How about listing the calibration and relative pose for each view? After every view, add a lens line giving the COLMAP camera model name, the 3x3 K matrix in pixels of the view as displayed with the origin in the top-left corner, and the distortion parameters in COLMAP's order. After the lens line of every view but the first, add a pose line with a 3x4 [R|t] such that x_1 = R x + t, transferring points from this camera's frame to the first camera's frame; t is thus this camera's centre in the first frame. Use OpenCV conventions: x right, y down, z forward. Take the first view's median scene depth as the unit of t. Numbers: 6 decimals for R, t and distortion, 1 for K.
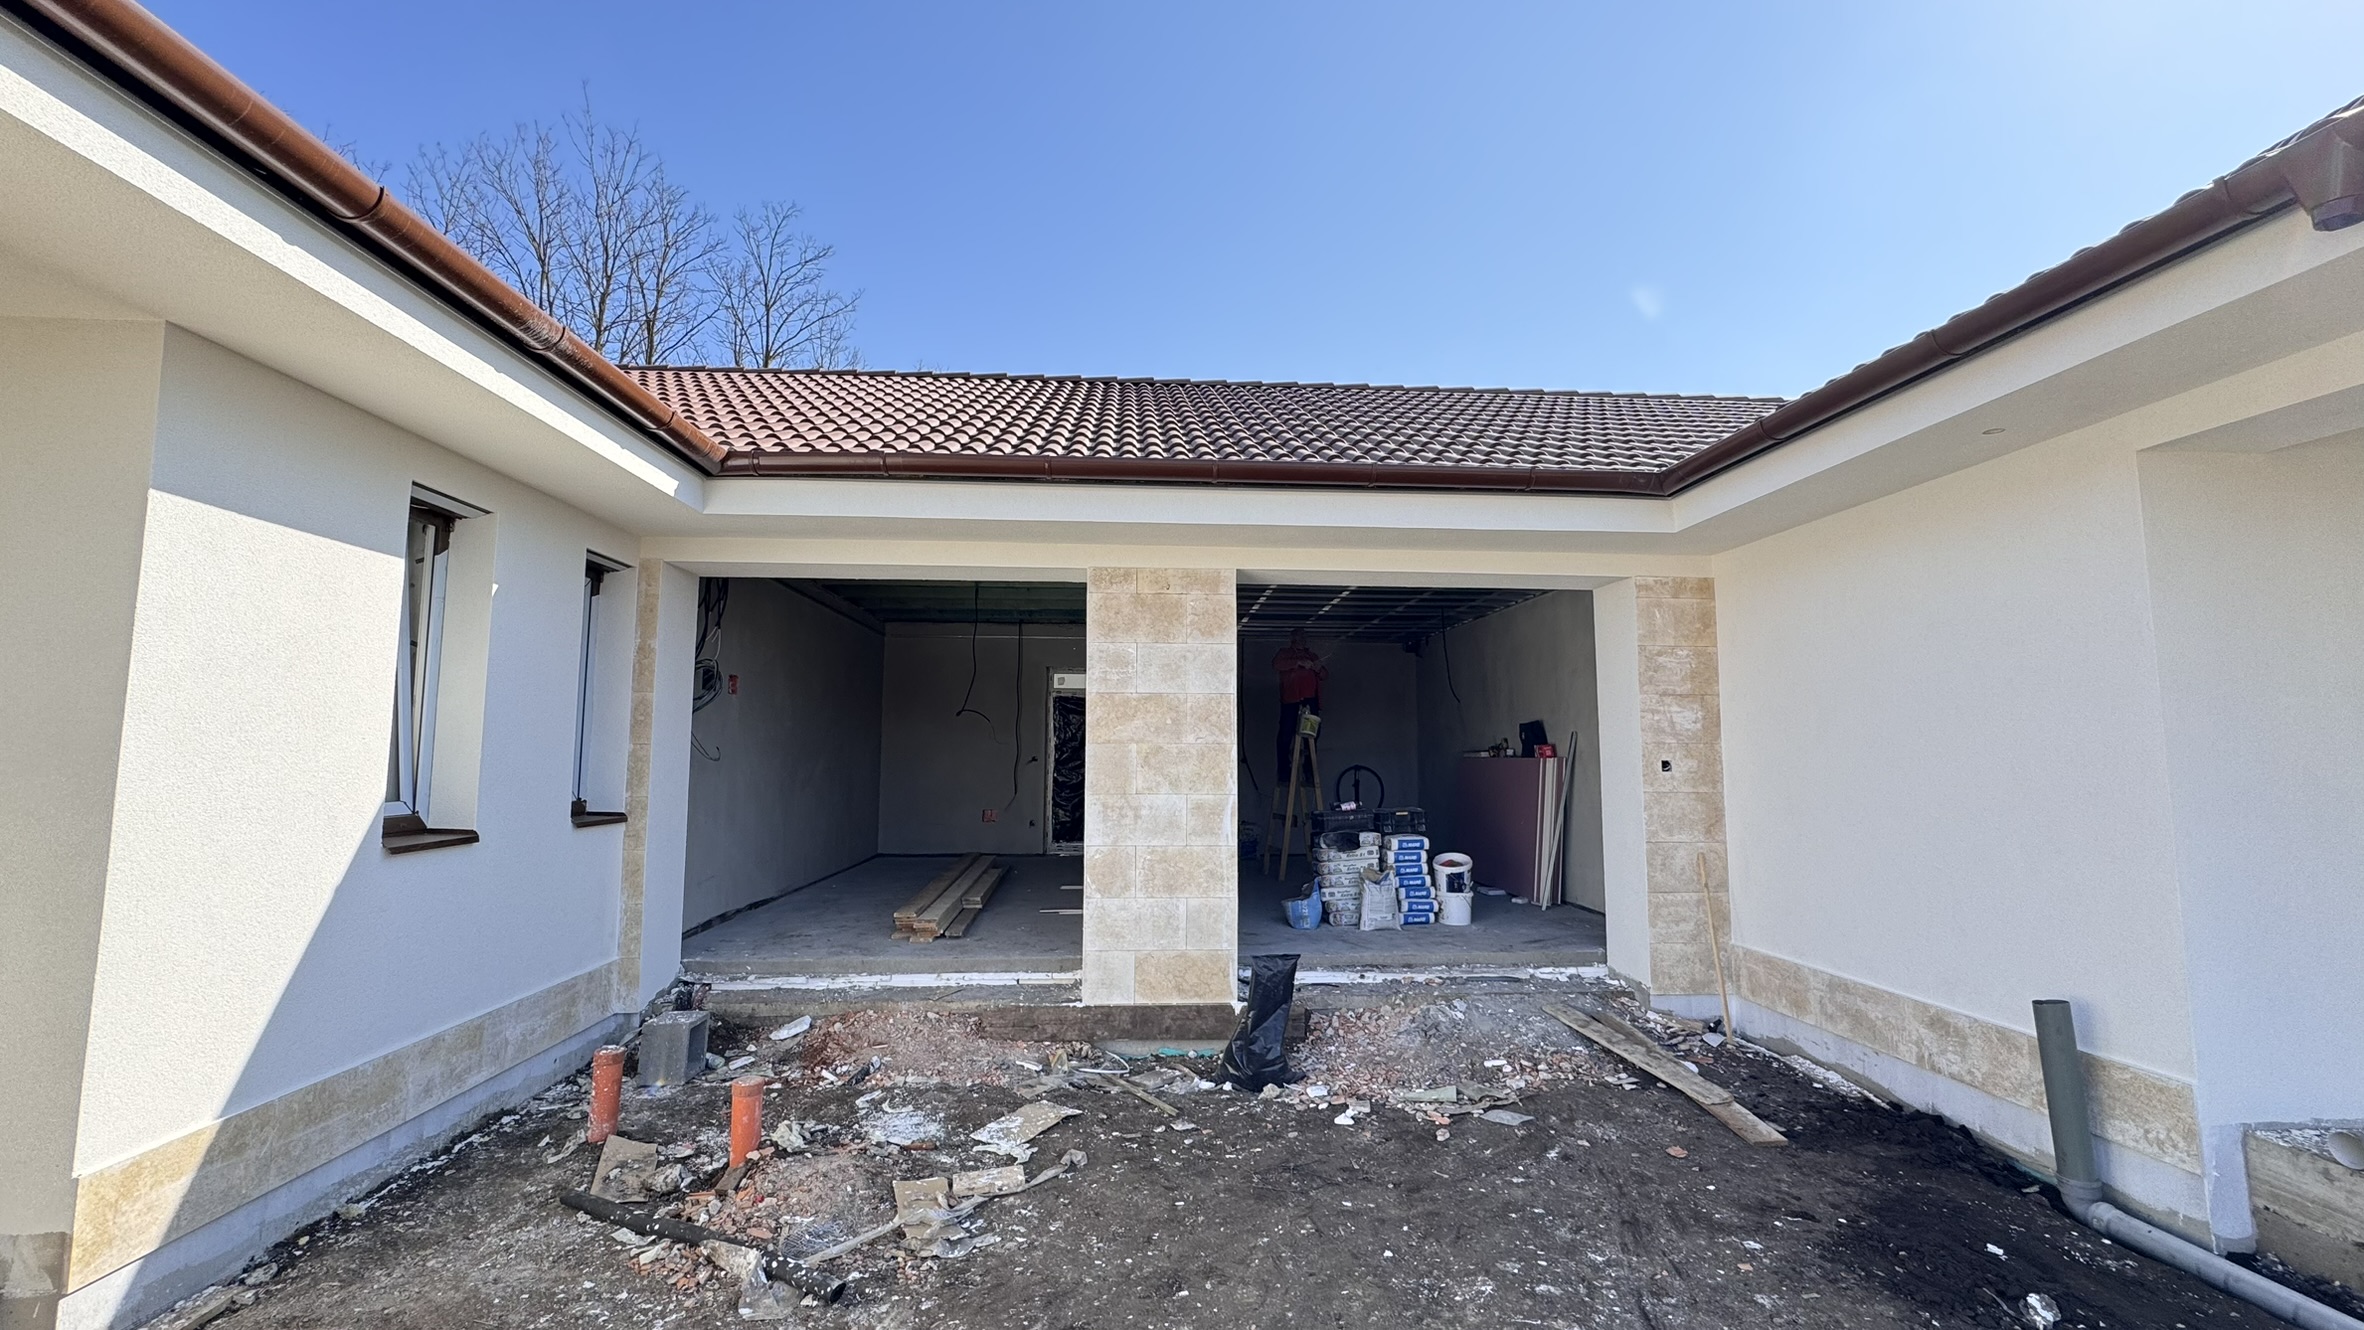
lens RADIAL K [[937.2, 0, 1176.7], [0, 937.2, 667.1], [0, 0, 1]] dist [-0.002857, 0.000235]
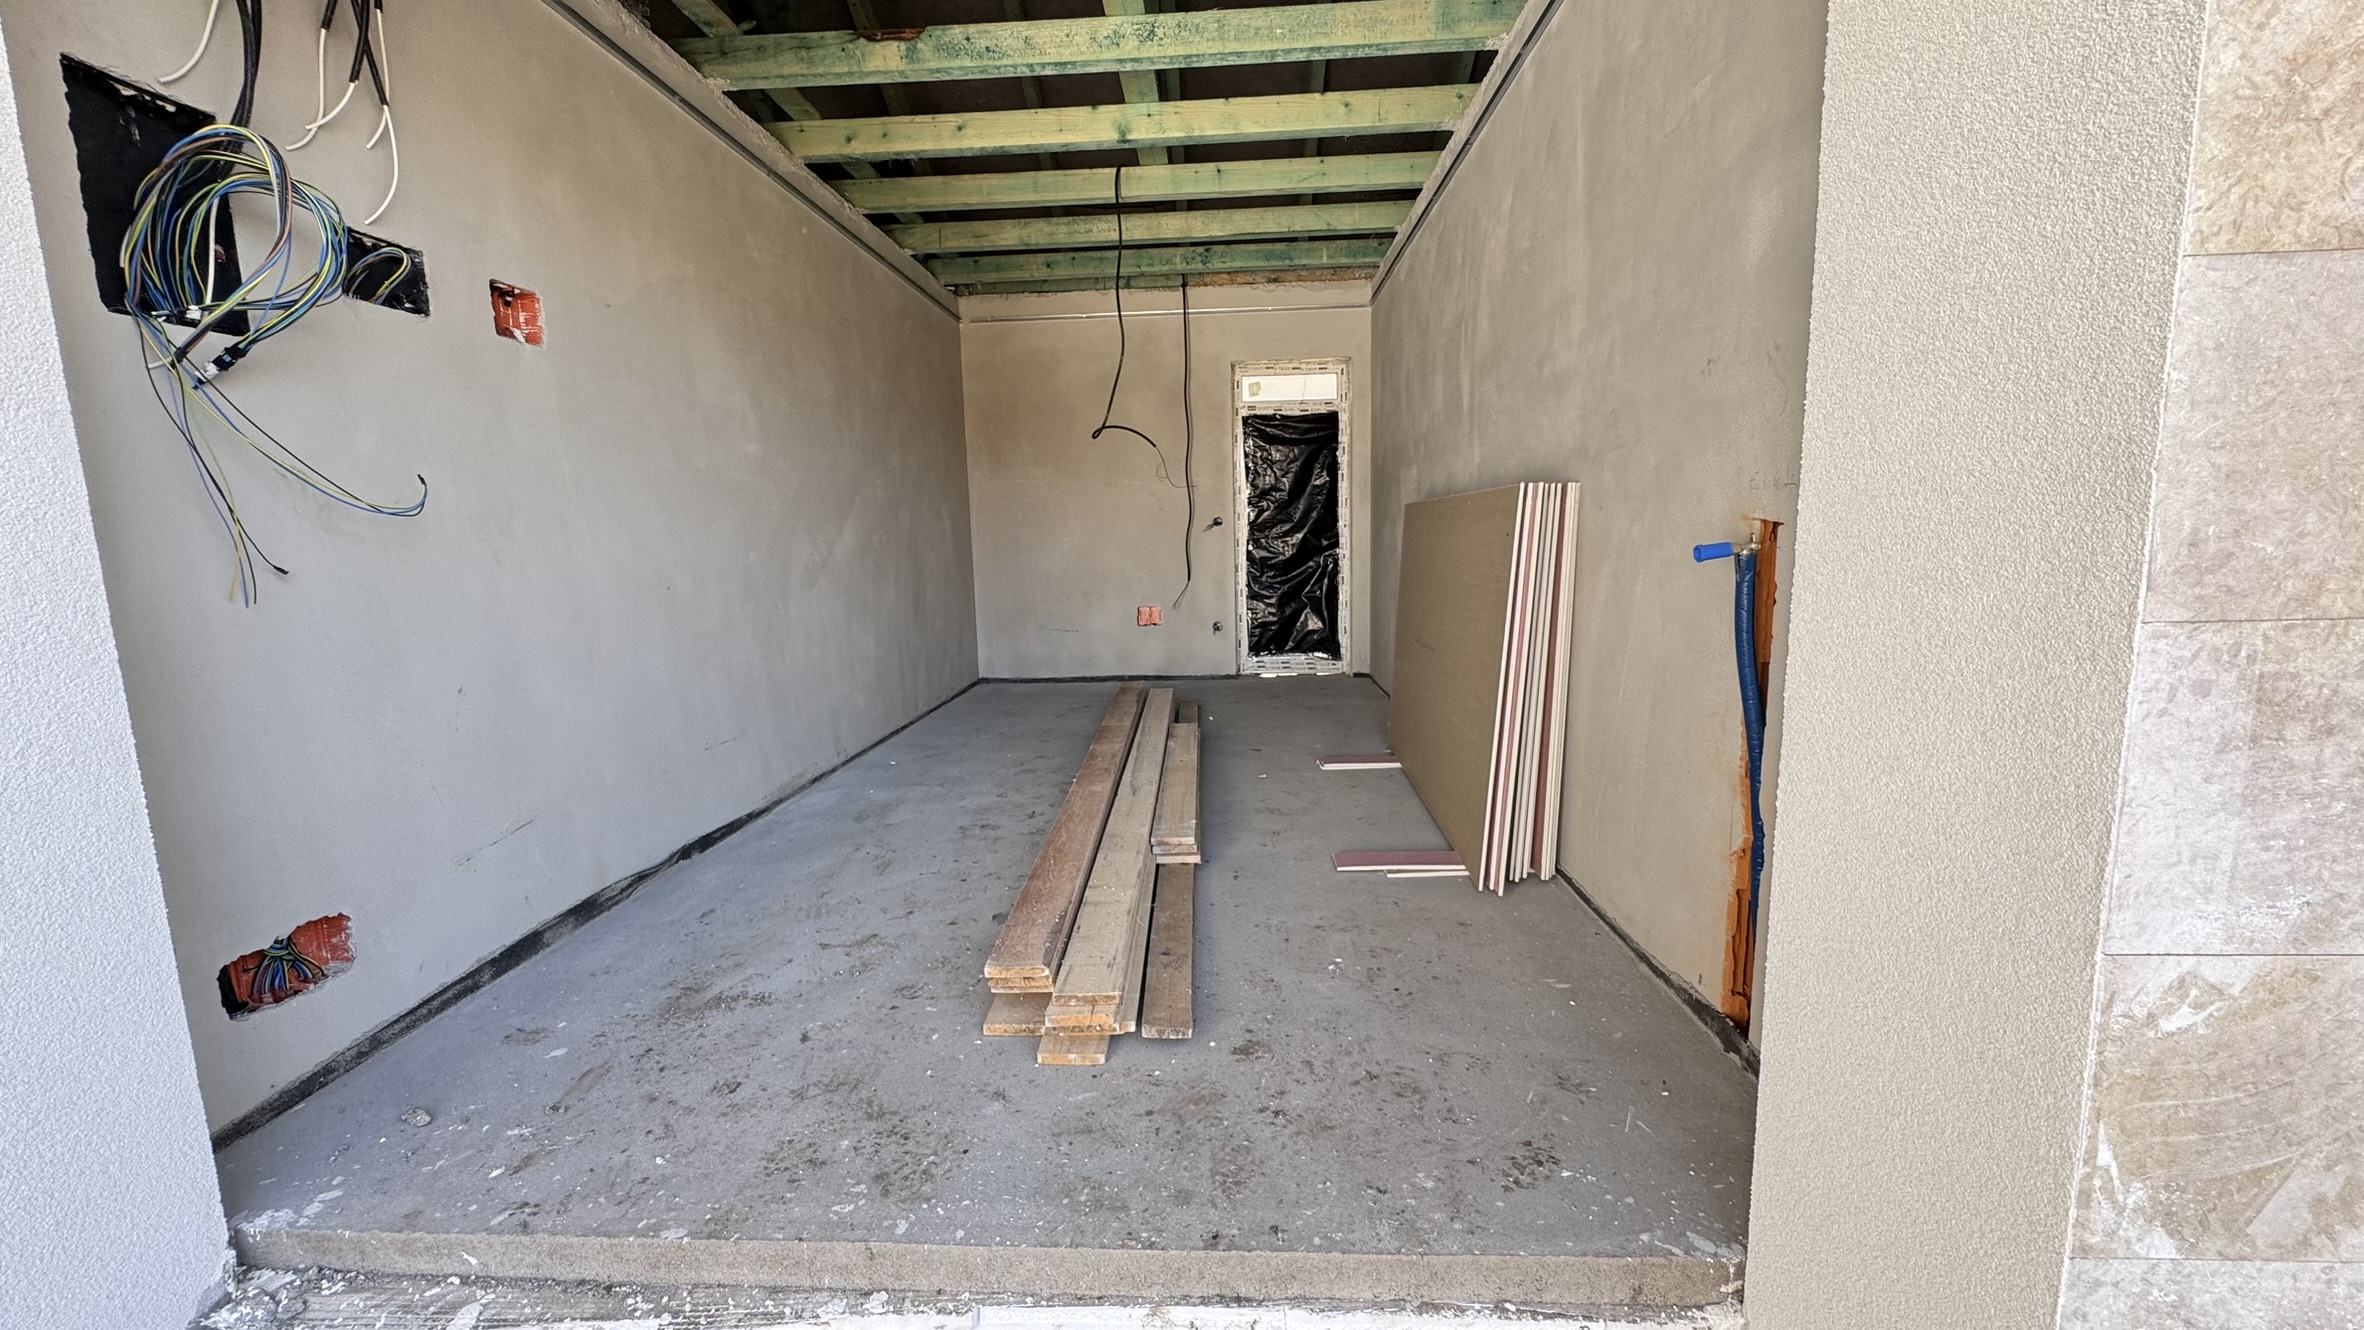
lens RADIAL K [[937.2, 0, 1176.7], [0, 937.2, 667.1], [0, 0, 1]] dist [-0.002857, 0.000235]
pose [[0.992658, -0.011503, -0.120411, -0.218825], [0.039397, 0.971934, 0.231930, 0.098775], [0.114363, -0.234971, 0.965251, 0.807711]]
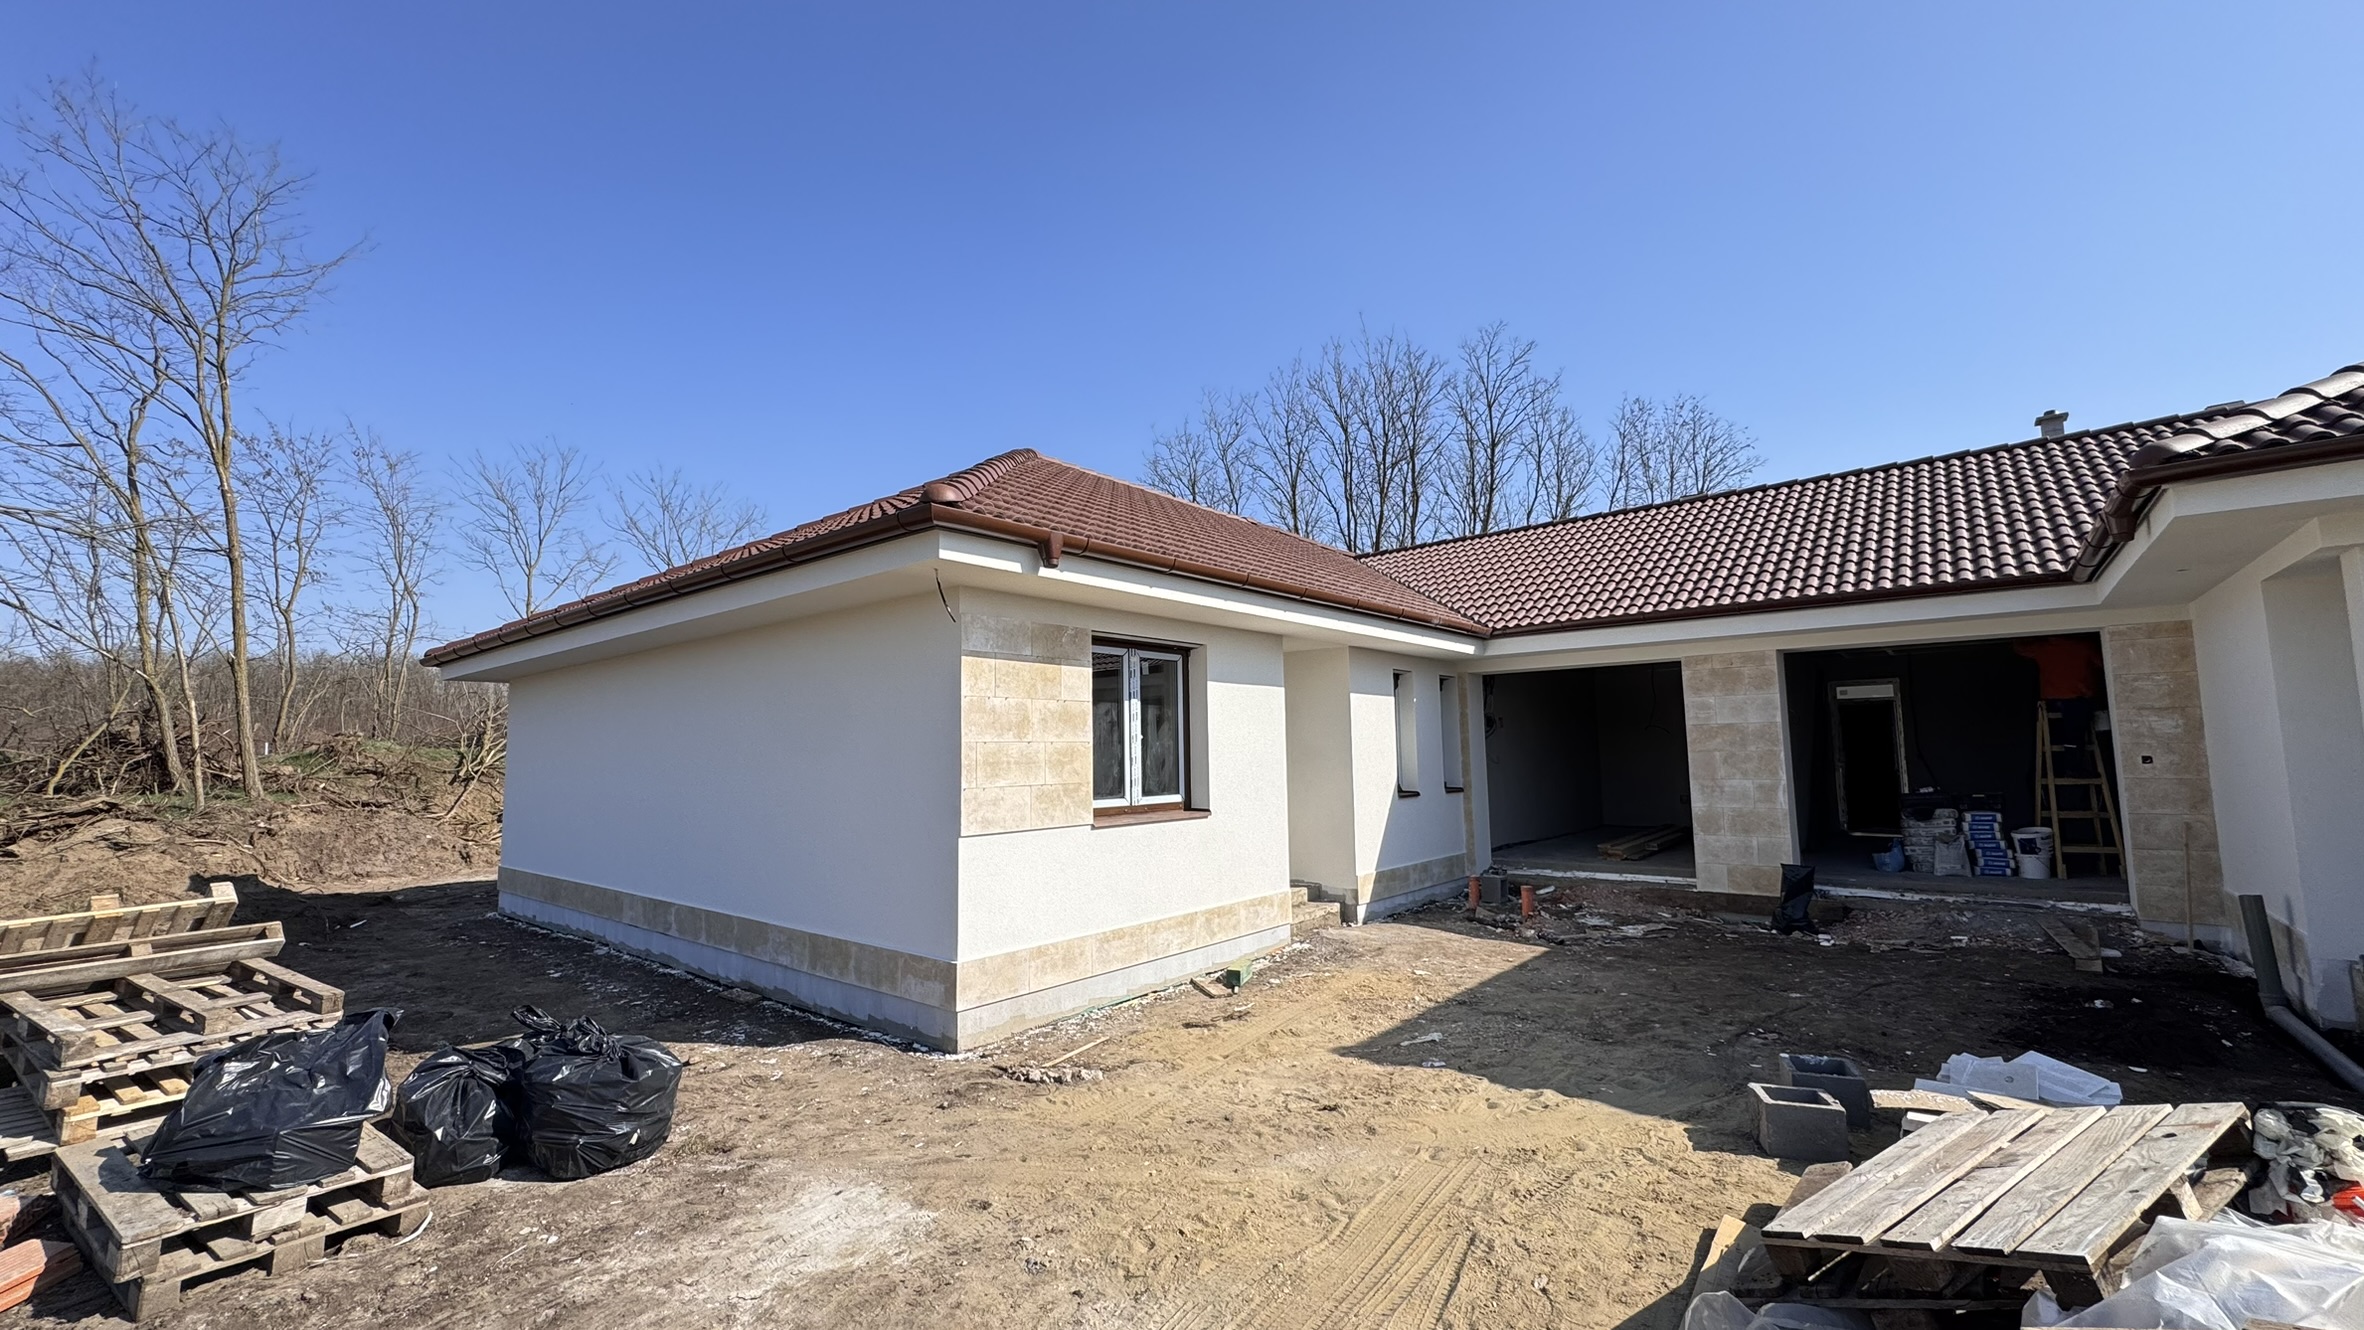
lens RADIAL K [[937.2, 0, 1176.7], [0, 937.2, 667.1], [0, 0, 1]] dist [-0.002857, 0.000235]
pose [[0.722293, -0.081854, -0.686726, 0.449629], [0.084277, 0.995988, -0.030075, -0.114142], [0.686433, -0.036153, 0.726294, -1.019486]]
